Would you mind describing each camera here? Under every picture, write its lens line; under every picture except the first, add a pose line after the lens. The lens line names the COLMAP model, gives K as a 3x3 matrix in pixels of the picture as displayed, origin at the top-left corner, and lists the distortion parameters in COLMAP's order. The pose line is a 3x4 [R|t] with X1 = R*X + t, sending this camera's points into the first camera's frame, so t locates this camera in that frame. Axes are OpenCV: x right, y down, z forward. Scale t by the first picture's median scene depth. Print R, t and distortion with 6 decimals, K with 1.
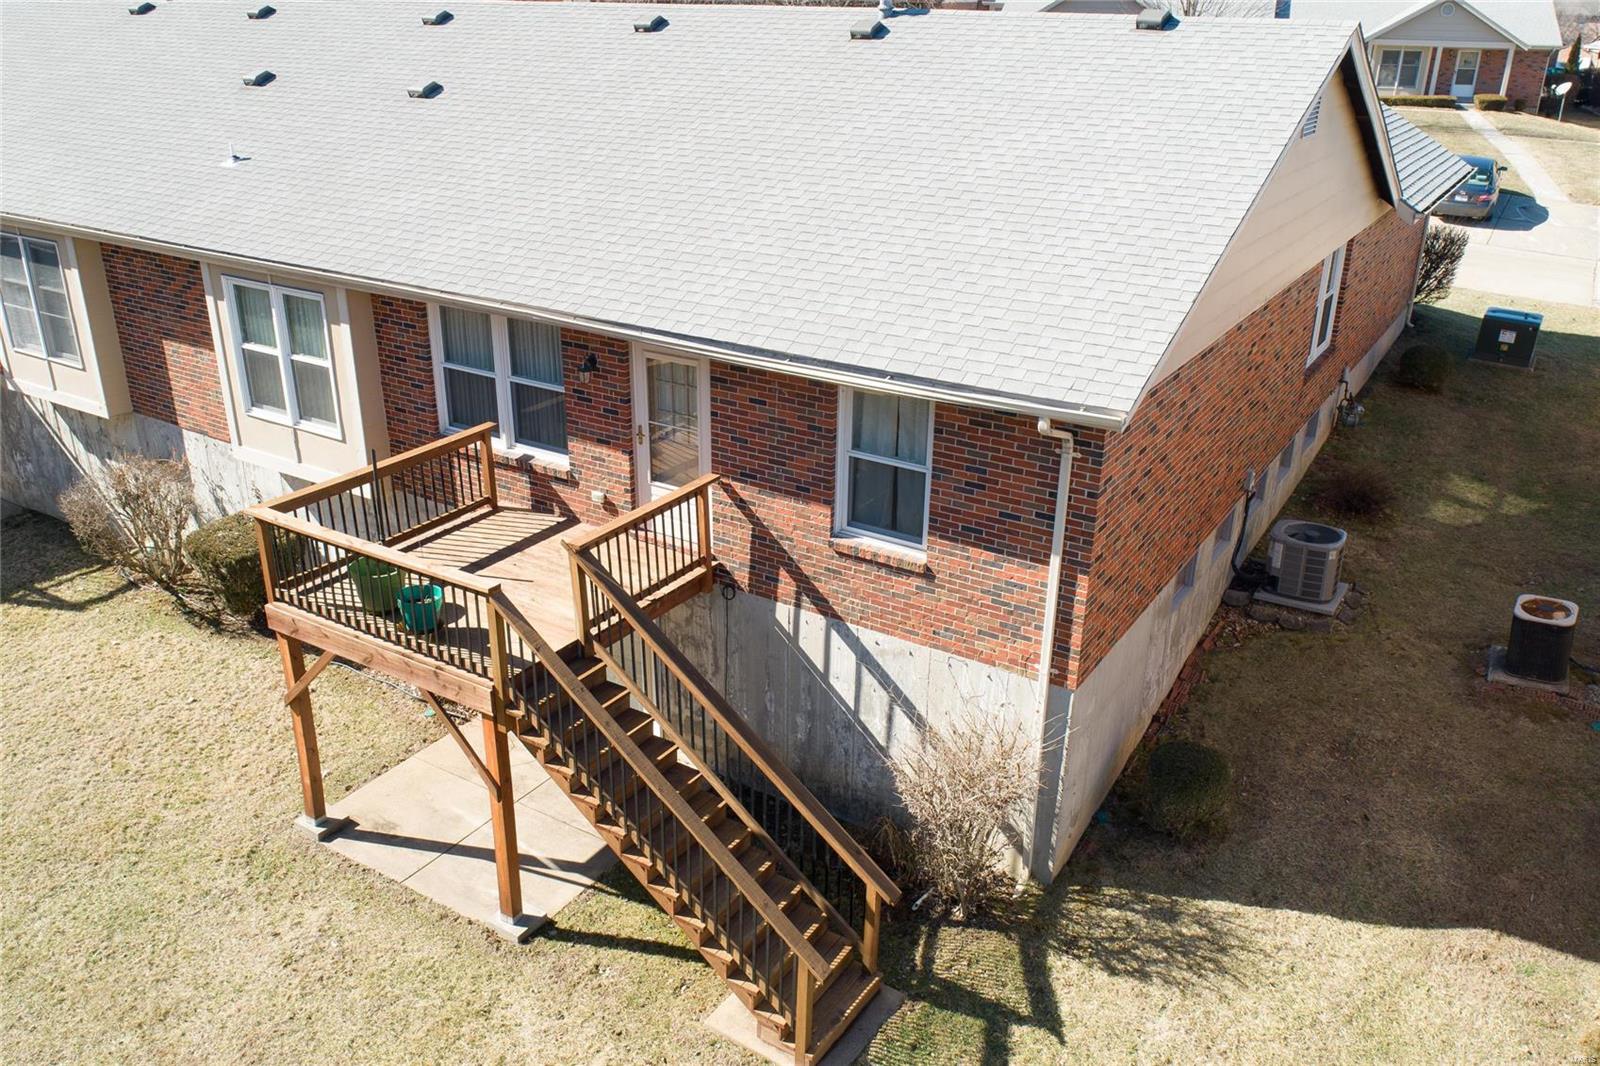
lens RADIAL K [[1290.6, 0, 800.0], [0, 1290.6, 533.0], [0, 0, 1]] dist [-0.009704, -0.000625]
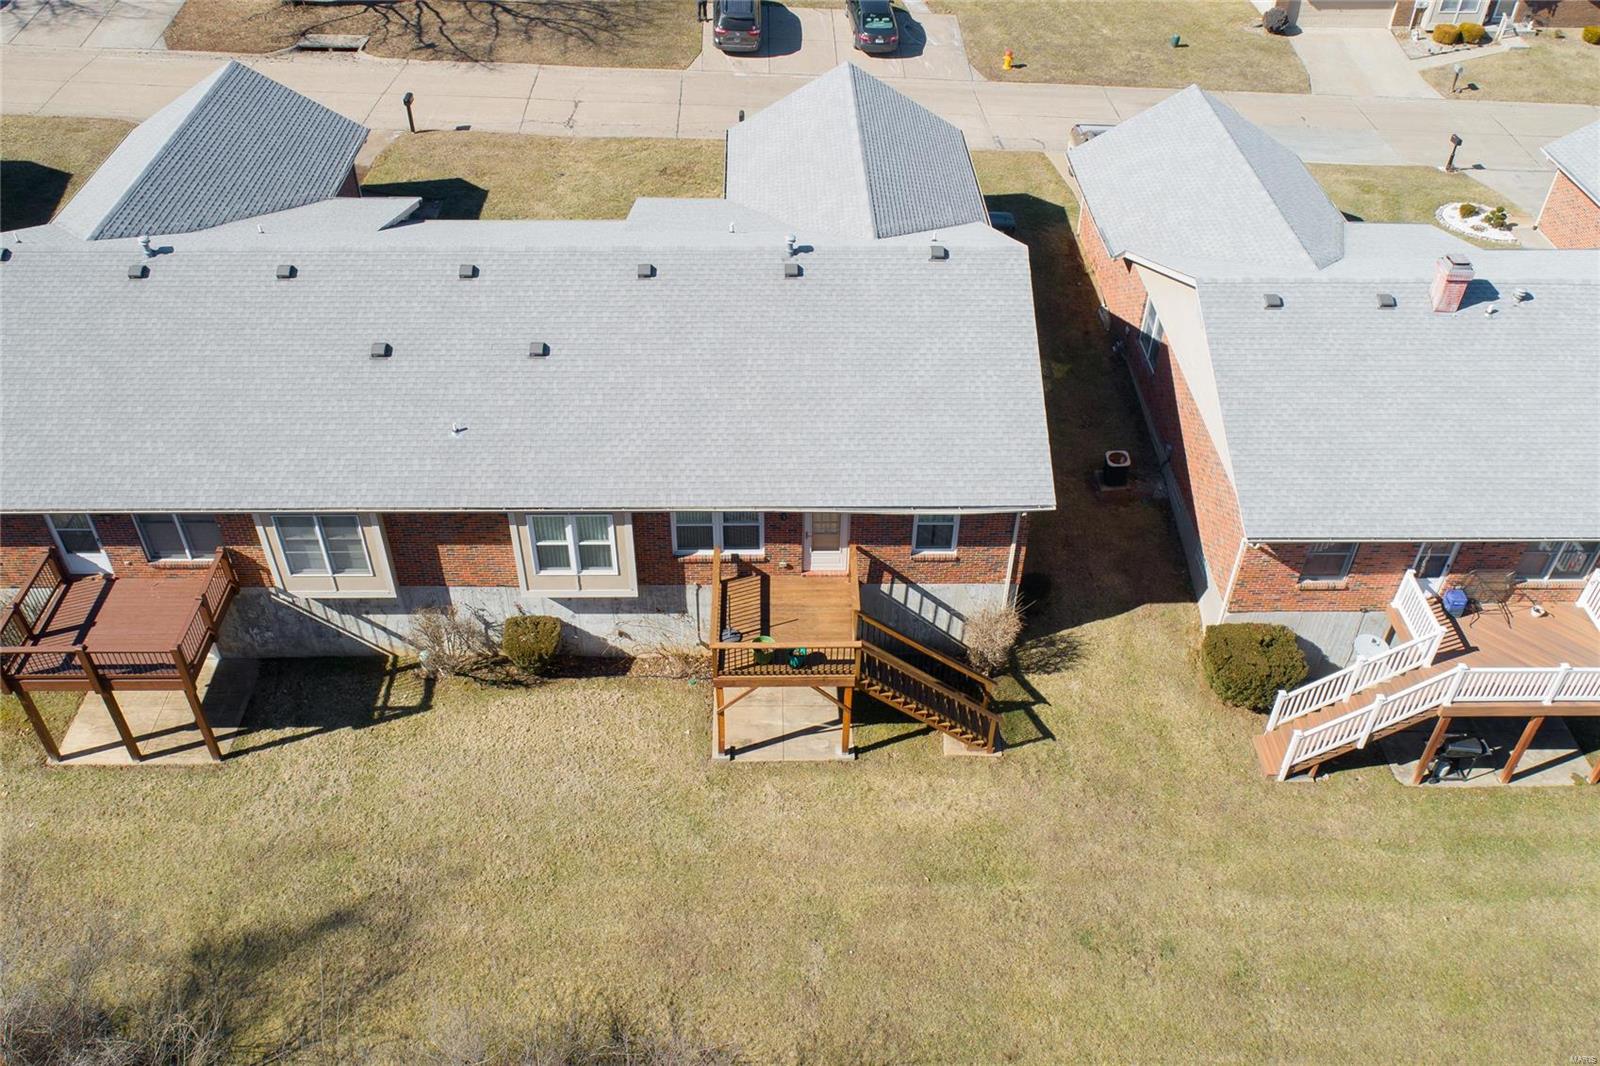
lens RADIAL K [[1290.6, 0, 800.0], [0, 1290.6, 533.0], [0, 0, 1]] dist [-0.009704, -0.000625]
pose [[0.836371, -0.359776, 0.413576, -1.081809], [0.218217, 0.910639, 0.350881, -0.886313], [-0.502858, -0.203217, 0.840141, -0.846304]]
